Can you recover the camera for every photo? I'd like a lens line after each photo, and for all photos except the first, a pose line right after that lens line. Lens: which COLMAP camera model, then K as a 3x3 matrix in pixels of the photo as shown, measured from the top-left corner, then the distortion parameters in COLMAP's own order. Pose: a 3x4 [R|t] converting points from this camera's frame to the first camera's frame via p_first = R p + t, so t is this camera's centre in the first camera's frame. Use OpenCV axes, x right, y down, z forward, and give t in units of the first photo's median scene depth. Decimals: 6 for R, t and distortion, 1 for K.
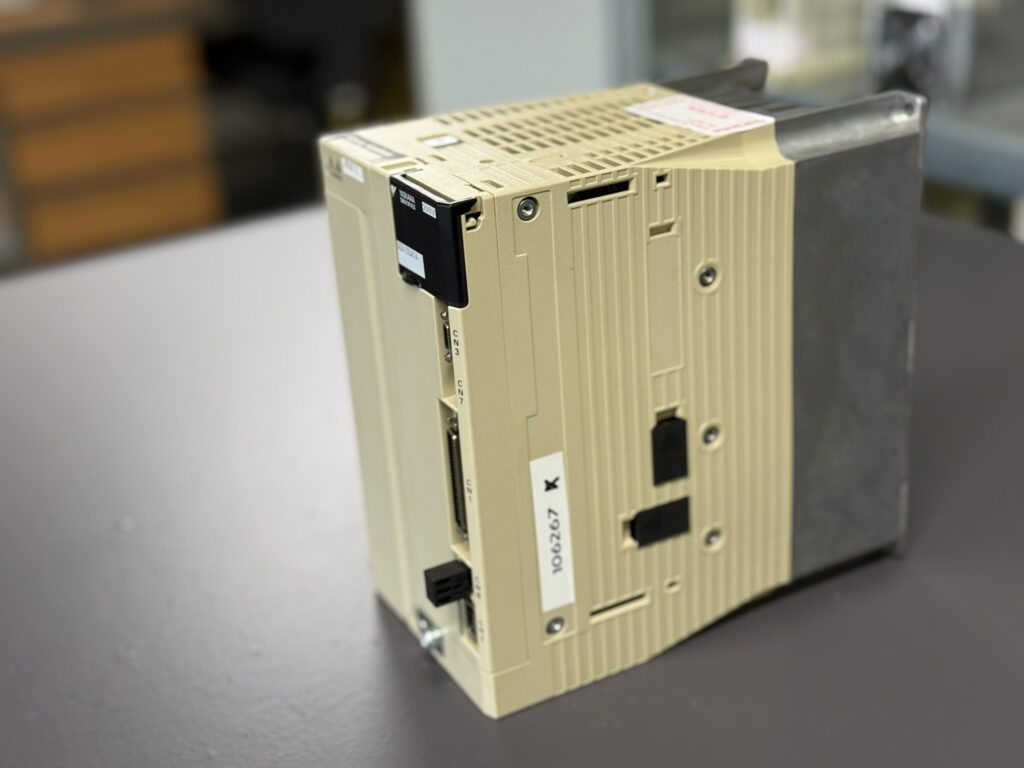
lens RADIAL K [[1461.7, 0, 509.8], [0, 1461.7, 382.0], [0, 0, 1]] dist [0.106866, 0.000000]
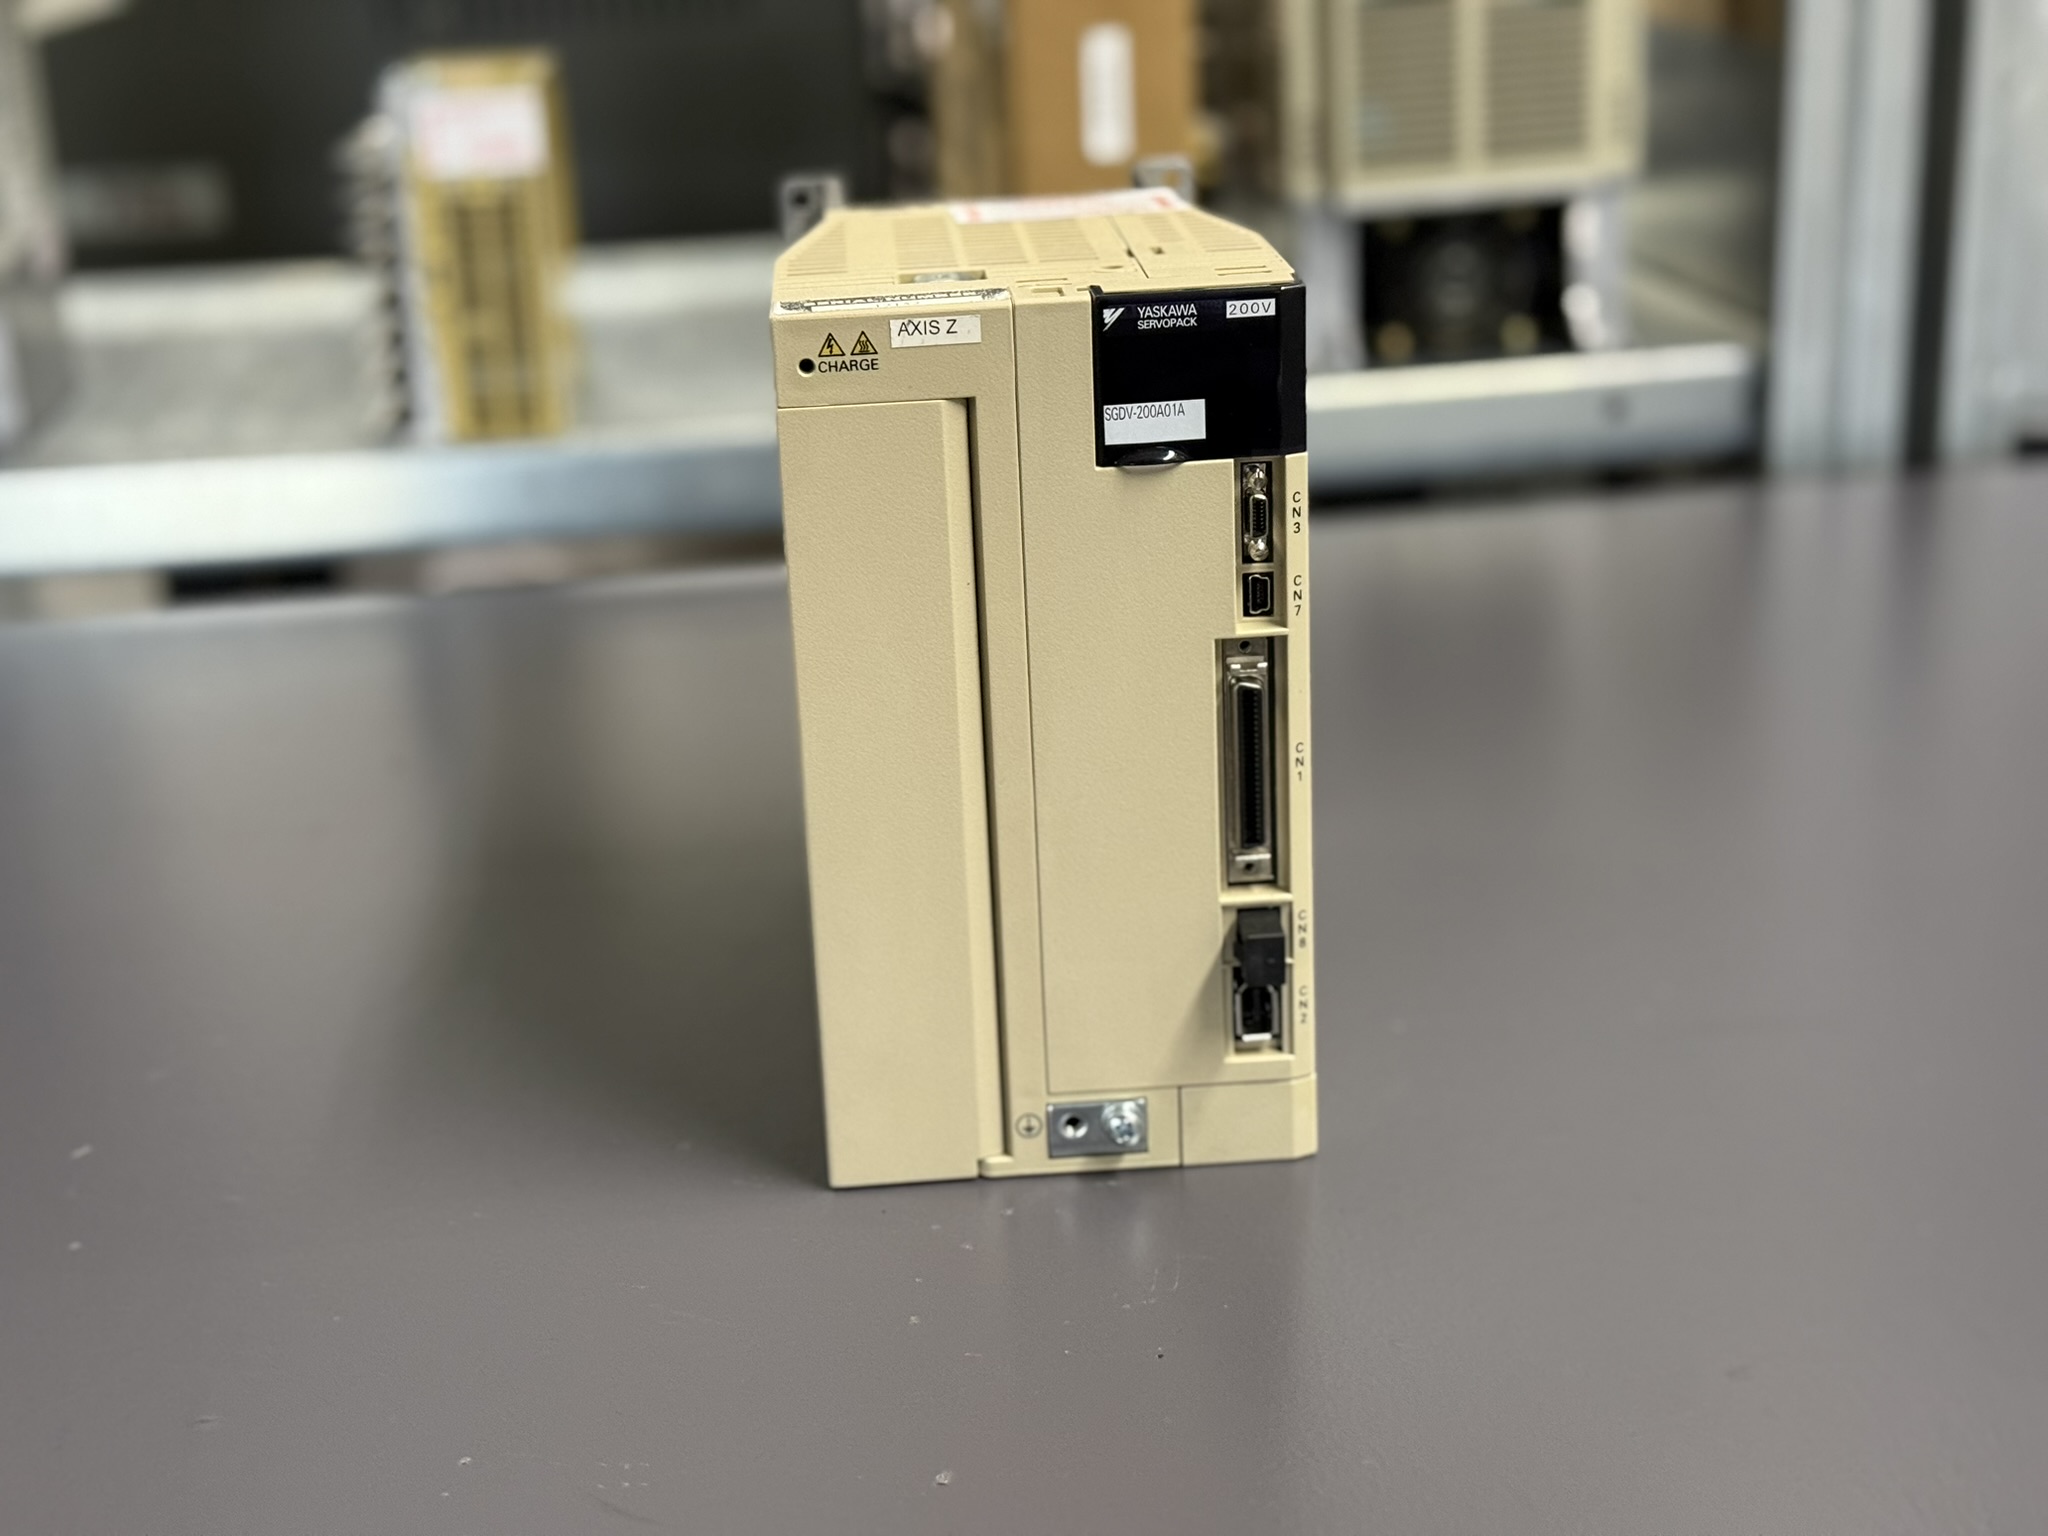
lens RADIAL K [[2923.4, 0, 1017.4], [0, 2923.4, 777.5], [0, 0, 1]] dist [0.106866, 0.000000]
pose [[0.417826, -0.254894, 0.872038, -1.128733], [0.385628, 0.918841, 0.083806, -0.068349], [-0.822626, 0.301266, 0.482209, 0.477920]]
